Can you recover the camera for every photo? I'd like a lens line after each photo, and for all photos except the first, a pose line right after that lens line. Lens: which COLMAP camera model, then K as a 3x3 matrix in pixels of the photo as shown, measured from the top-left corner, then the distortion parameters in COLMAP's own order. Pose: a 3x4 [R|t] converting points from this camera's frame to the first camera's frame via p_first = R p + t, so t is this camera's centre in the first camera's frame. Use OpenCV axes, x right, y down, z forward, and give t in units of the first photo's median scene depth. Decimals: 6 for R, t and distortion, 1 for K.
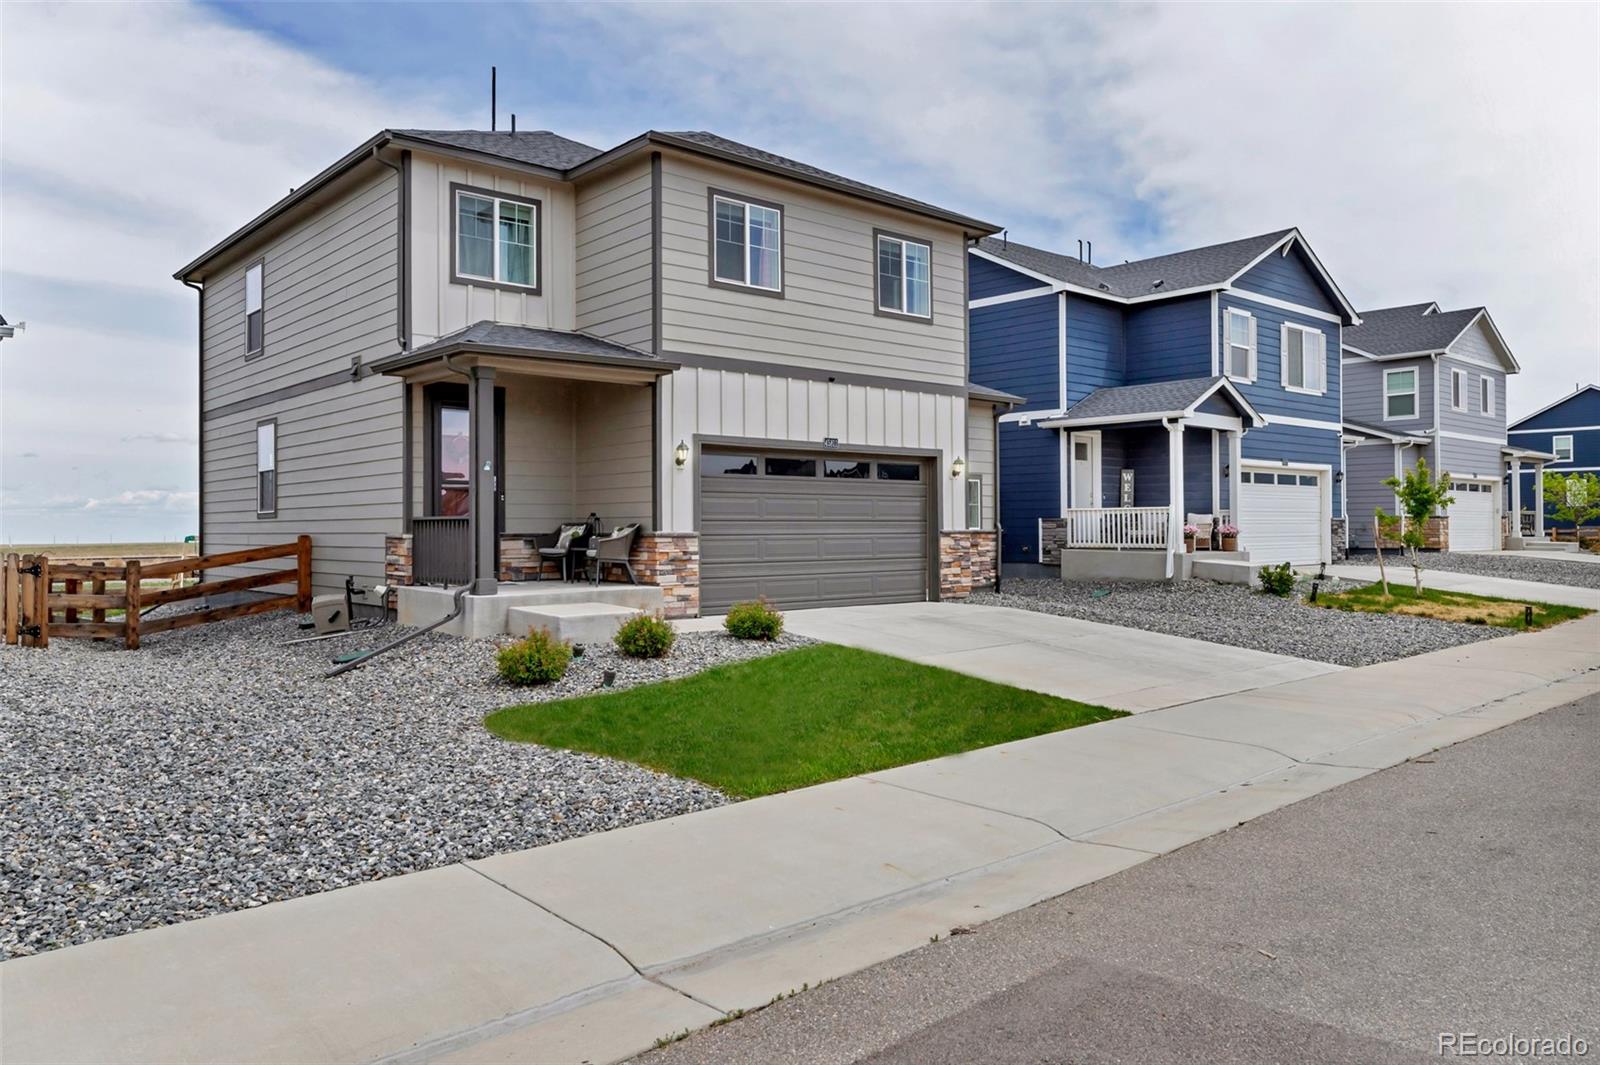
lens RADIAL K [[1121.0, 0, 806.1], [0, 1121.0, 516.2], [0, 0, 1]] dist [0.001947, 0.000255]
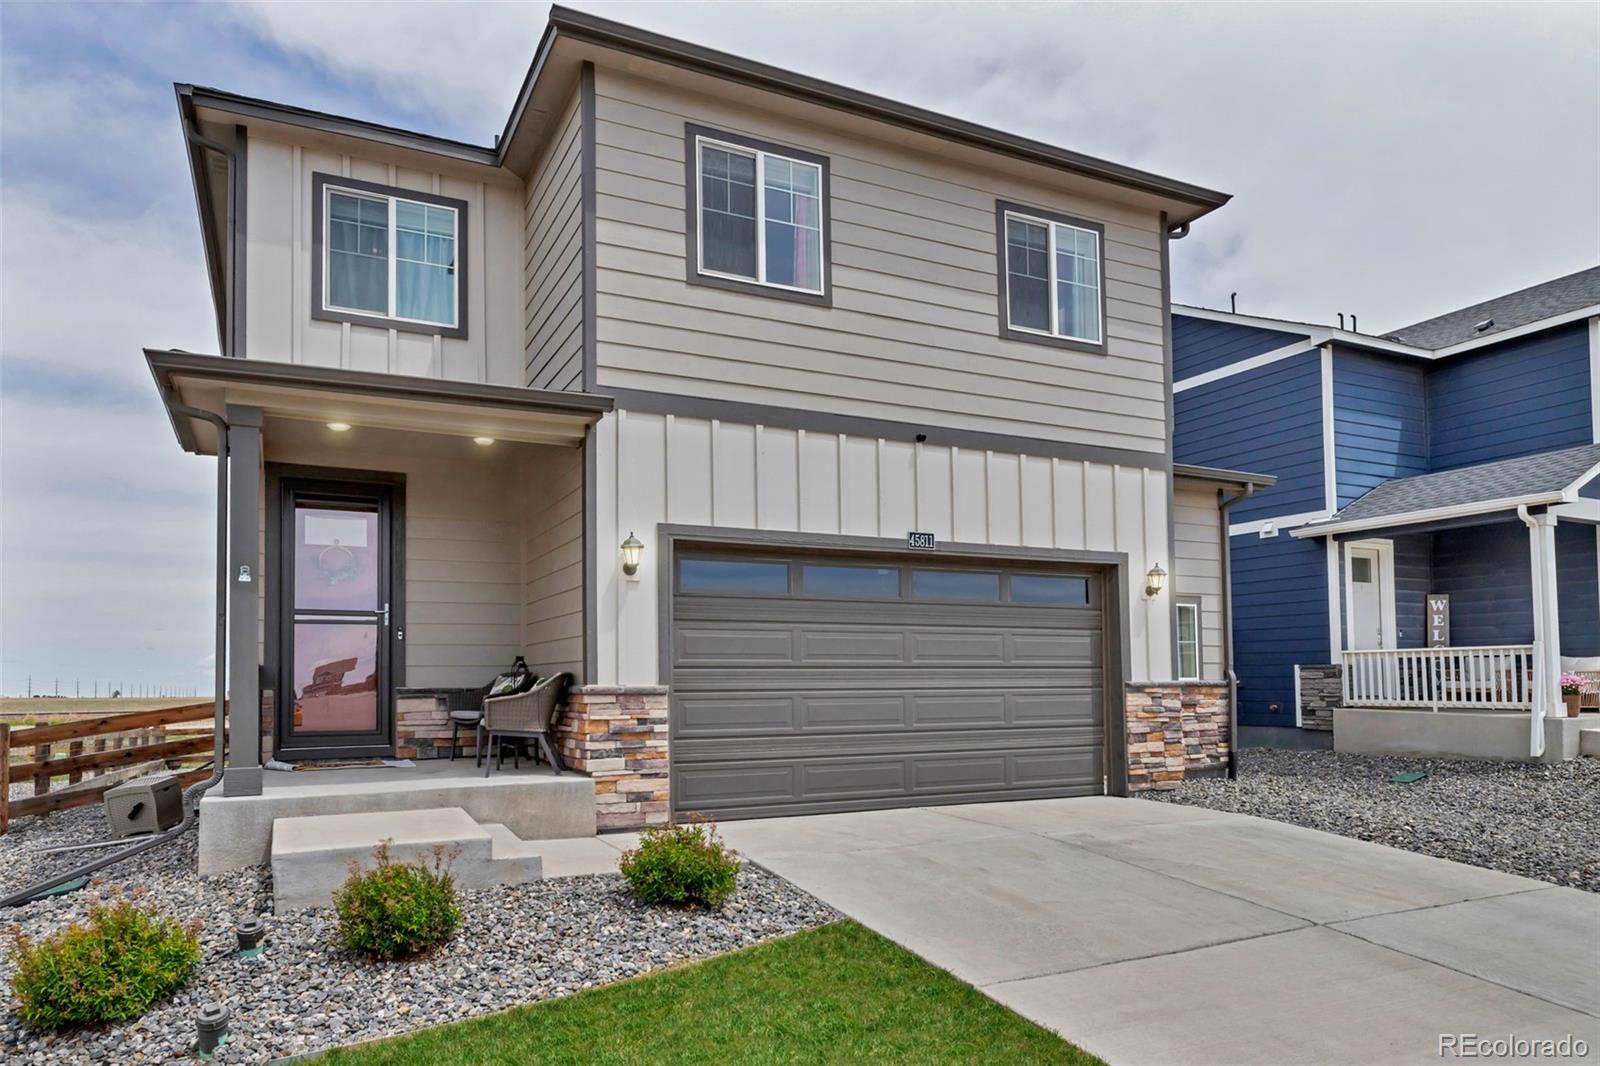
lens RADIAL K [[887.7, 0, 738.0], [0, 887.7, 653.3], [0, 0, 1]] dist [0.004796, 0.000988]
pose [[0.943949, -0.015340, -0.329734, 0.079103], [0.007787, 0.999676, -0.024215, 0.006912], [0.329999, 0.020290, 0.943763, 0.461397]]
